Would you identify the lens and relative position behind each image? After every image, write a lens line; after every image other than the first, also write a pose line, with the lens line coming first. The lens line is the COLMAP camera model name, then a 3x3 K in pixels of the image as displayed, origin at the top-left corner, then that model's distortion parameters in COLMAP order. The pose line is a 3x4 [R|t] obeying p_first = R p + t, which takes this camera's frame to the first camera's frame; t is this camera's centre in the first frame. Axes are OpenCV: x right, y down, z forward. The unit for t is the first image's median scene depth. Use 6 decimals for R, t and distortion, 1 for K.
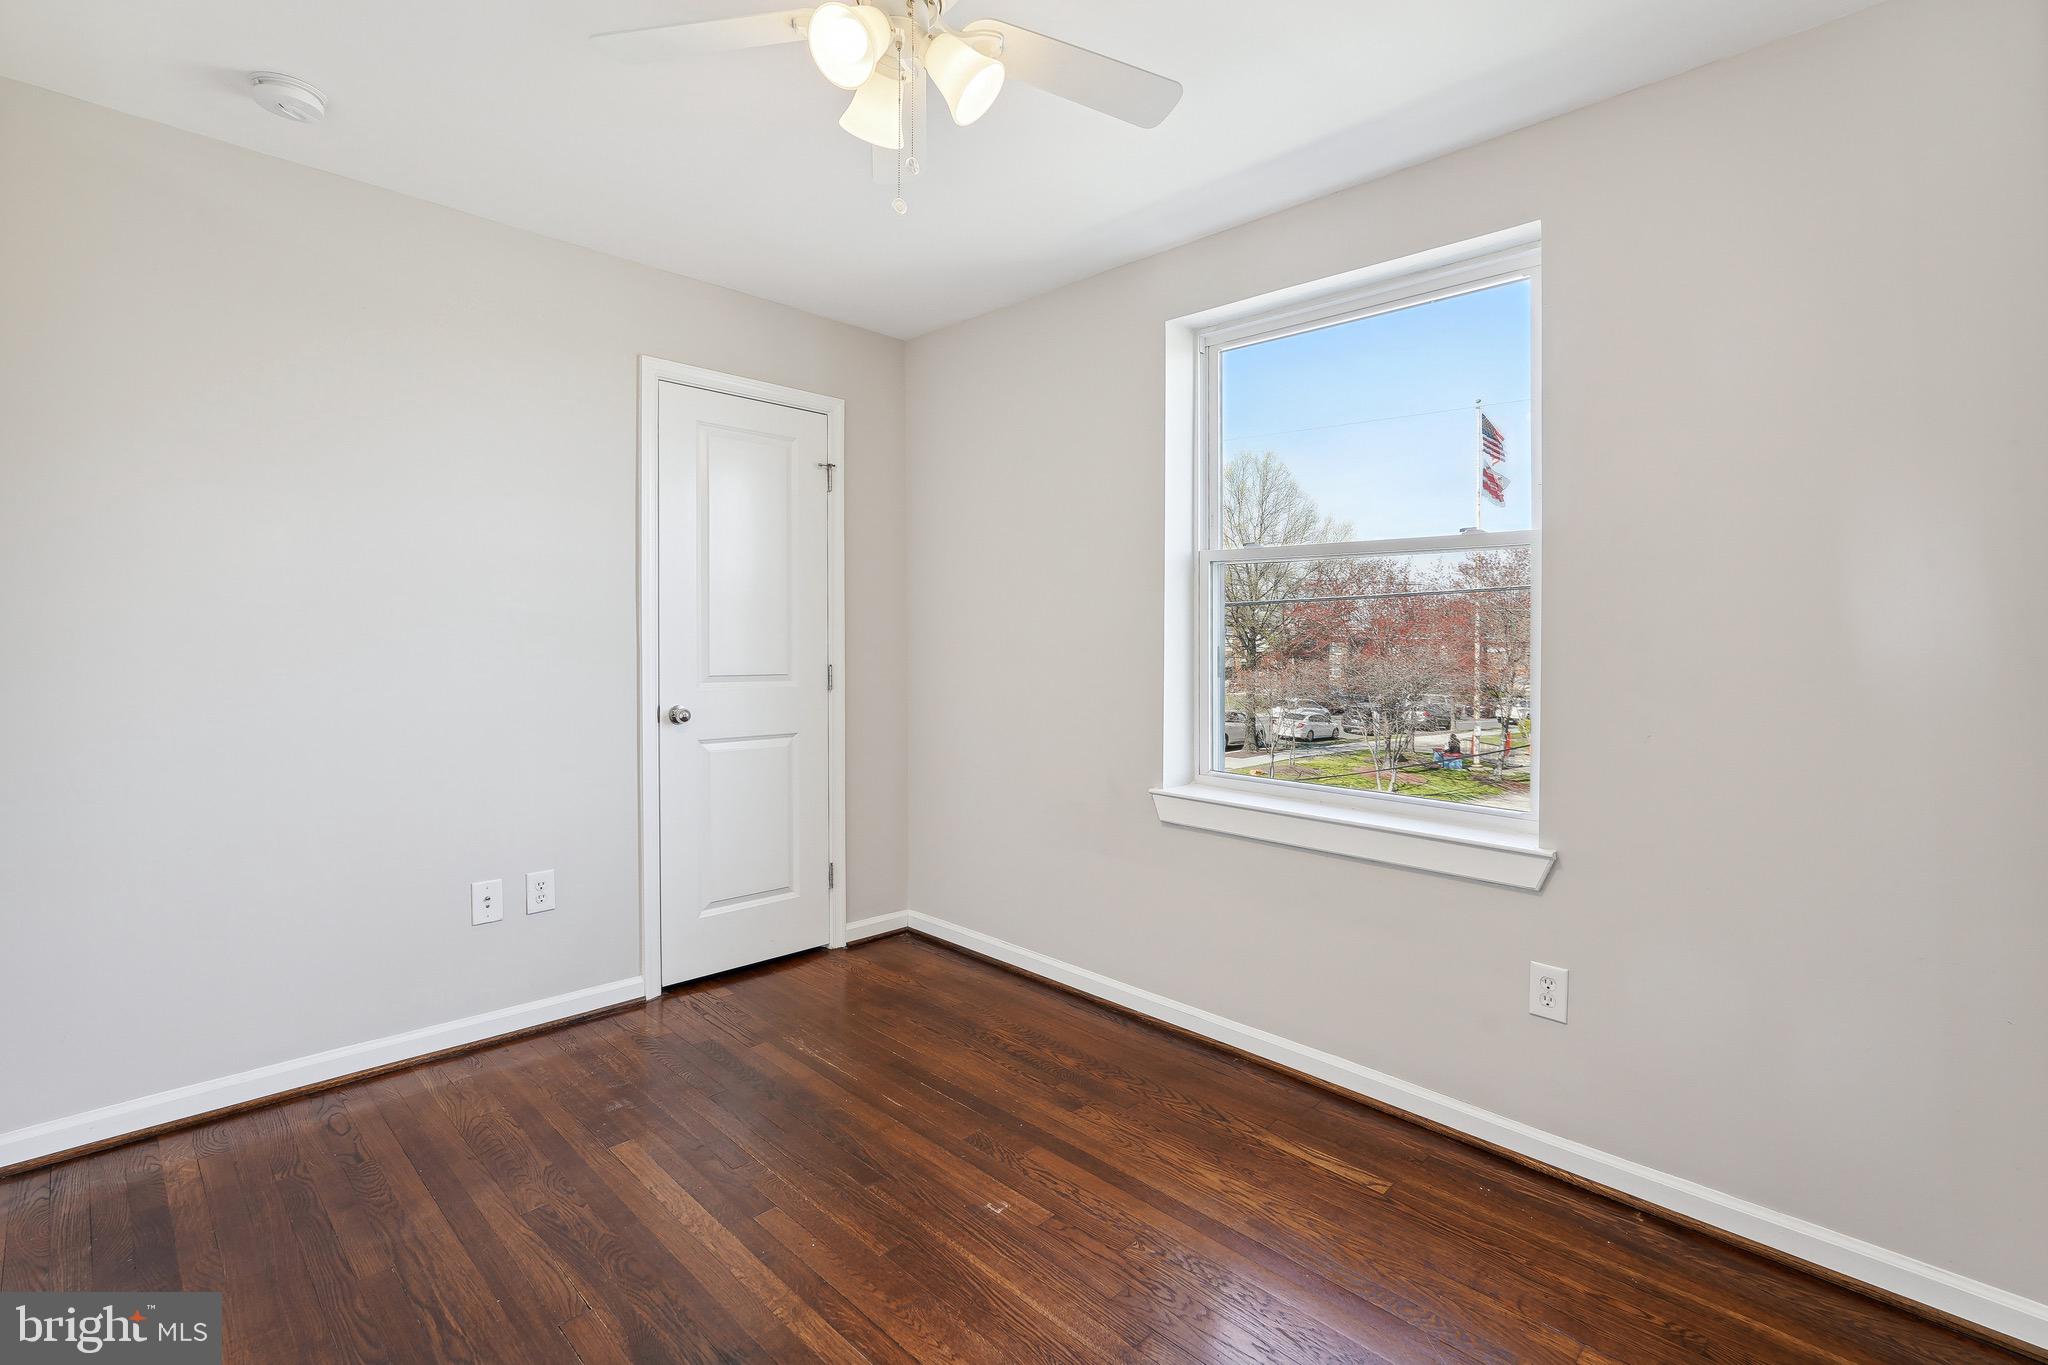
lens RADIAL K [[927.7, 0, 1019.4], [0, 927.7, 656.2], [0, 0, 1]] dist [0.001105, 0.000863]
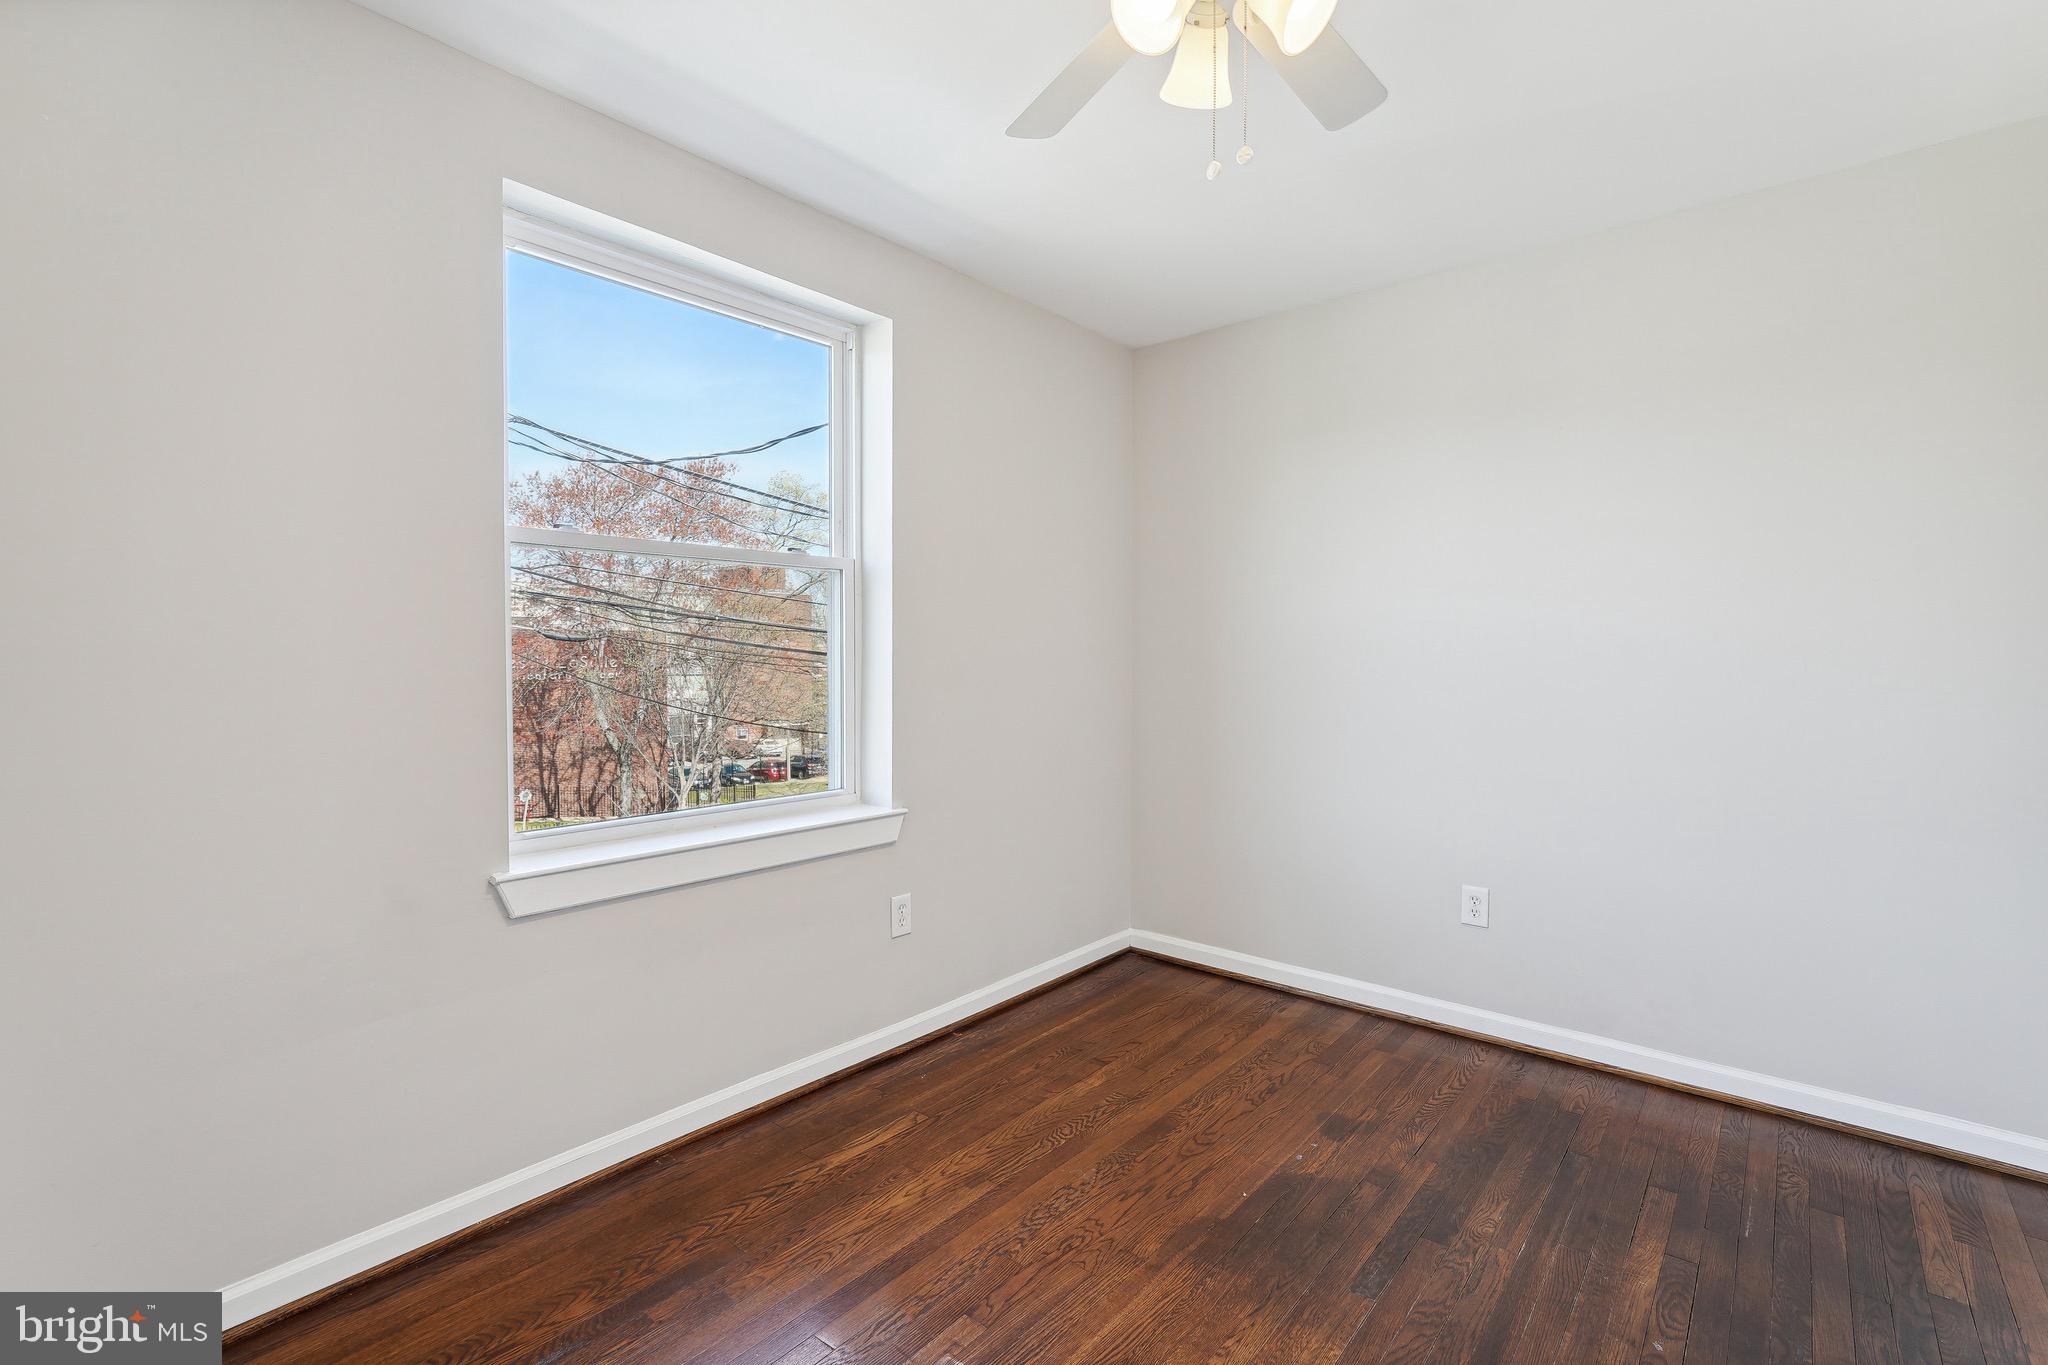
lens RADIAL K [[934.7, 0, 1024.0], [0, 934.7, 682.5], [0, 0, 1]] dist [-0.014167, 0.000342]
pose [[-0.080126, -0.047313, 0.995661, -0.654752], [0.019326, 0.998611, 0.049009, -0.024819], [-0.996597, 0.023169, -0.079101, 0.814204]]
